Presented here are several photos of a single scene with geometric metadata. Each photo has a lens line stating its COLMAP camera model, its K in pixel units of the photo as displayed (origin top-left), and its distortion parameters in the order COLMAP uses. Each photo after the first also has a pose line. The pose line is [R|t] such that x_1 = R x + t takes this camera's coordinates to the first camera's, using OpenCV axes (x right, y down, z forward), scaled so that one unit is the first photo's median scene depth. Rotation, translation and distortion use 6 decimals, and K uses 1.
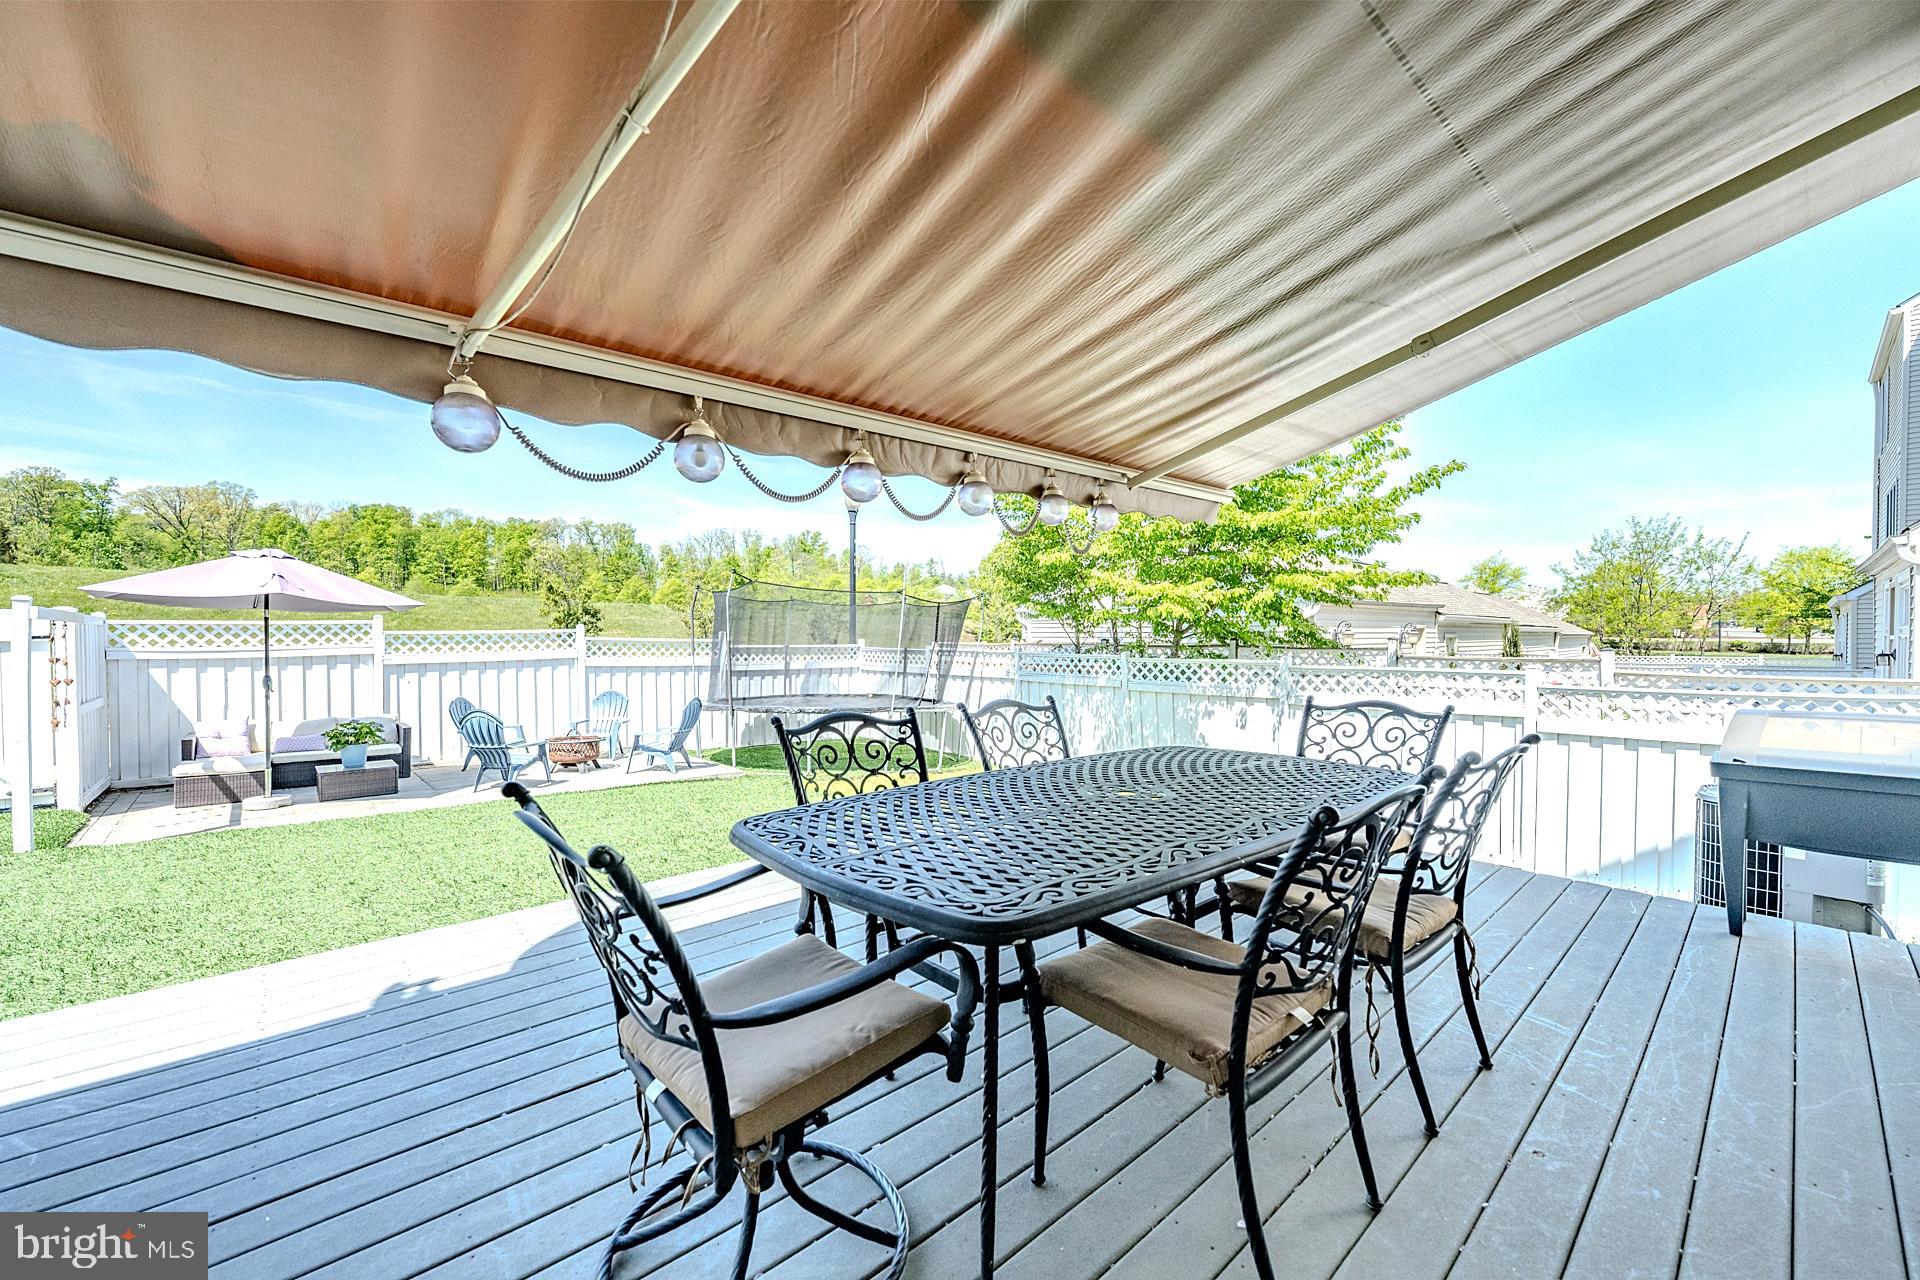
lens RADIAL K [[758.4, 0, 958.5], [0, 758.4, 643.1], [0, 0, 1]] dist [-0.000360, -0.000313]
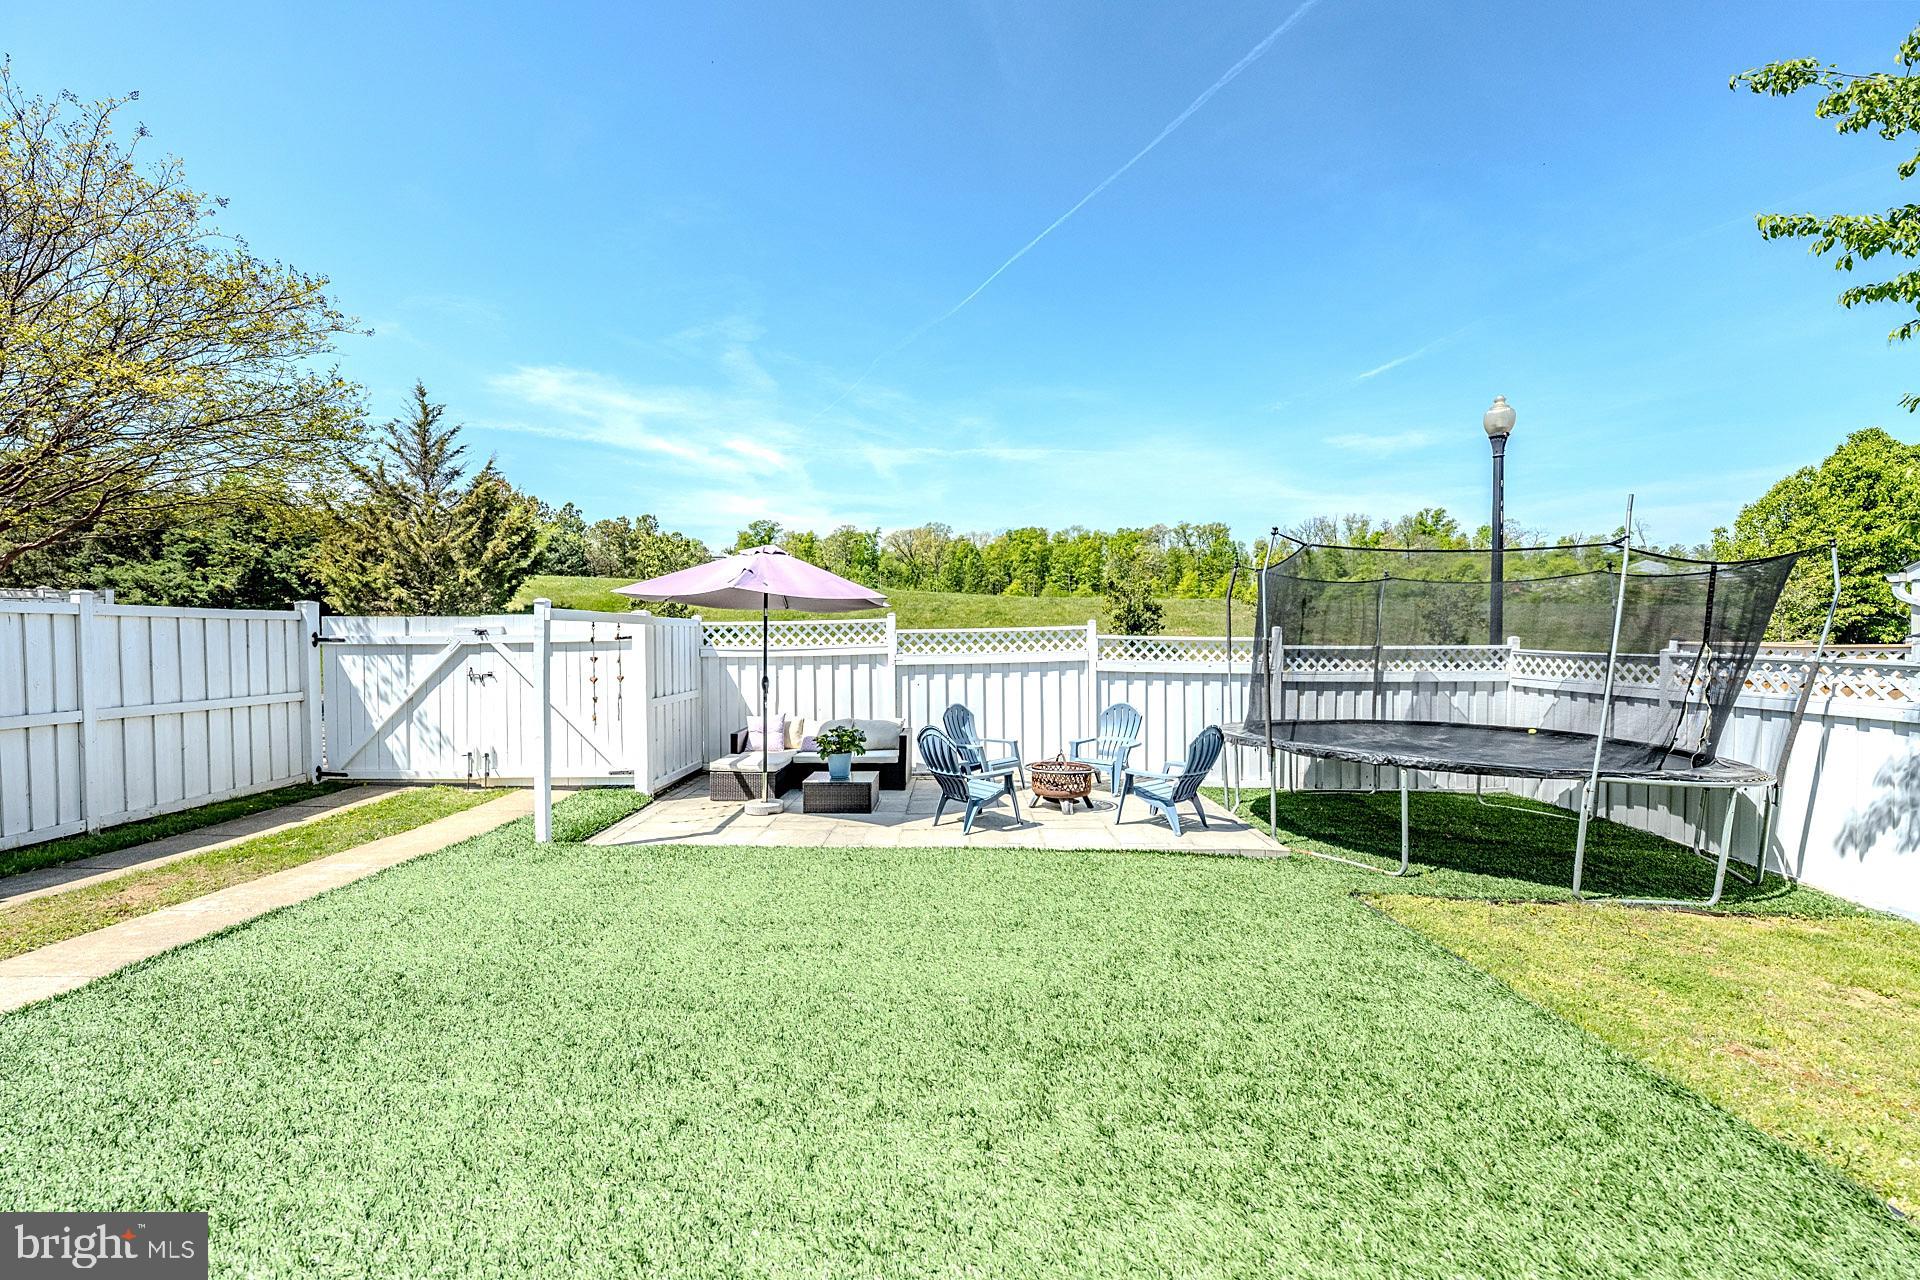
lens RADIAL K [[758.4, 0, 950.4], [0, 758.4, 641.0], [0, 0, 1]] dist [-0.000360, -0.000313]
pose [[0.725149, 0.001355, -0.688590, -0.041524], [-0.001027, 0.999999, 0.000886, -0.002268], [0.688591, 0.000064, 0.725150, 0.275399]]
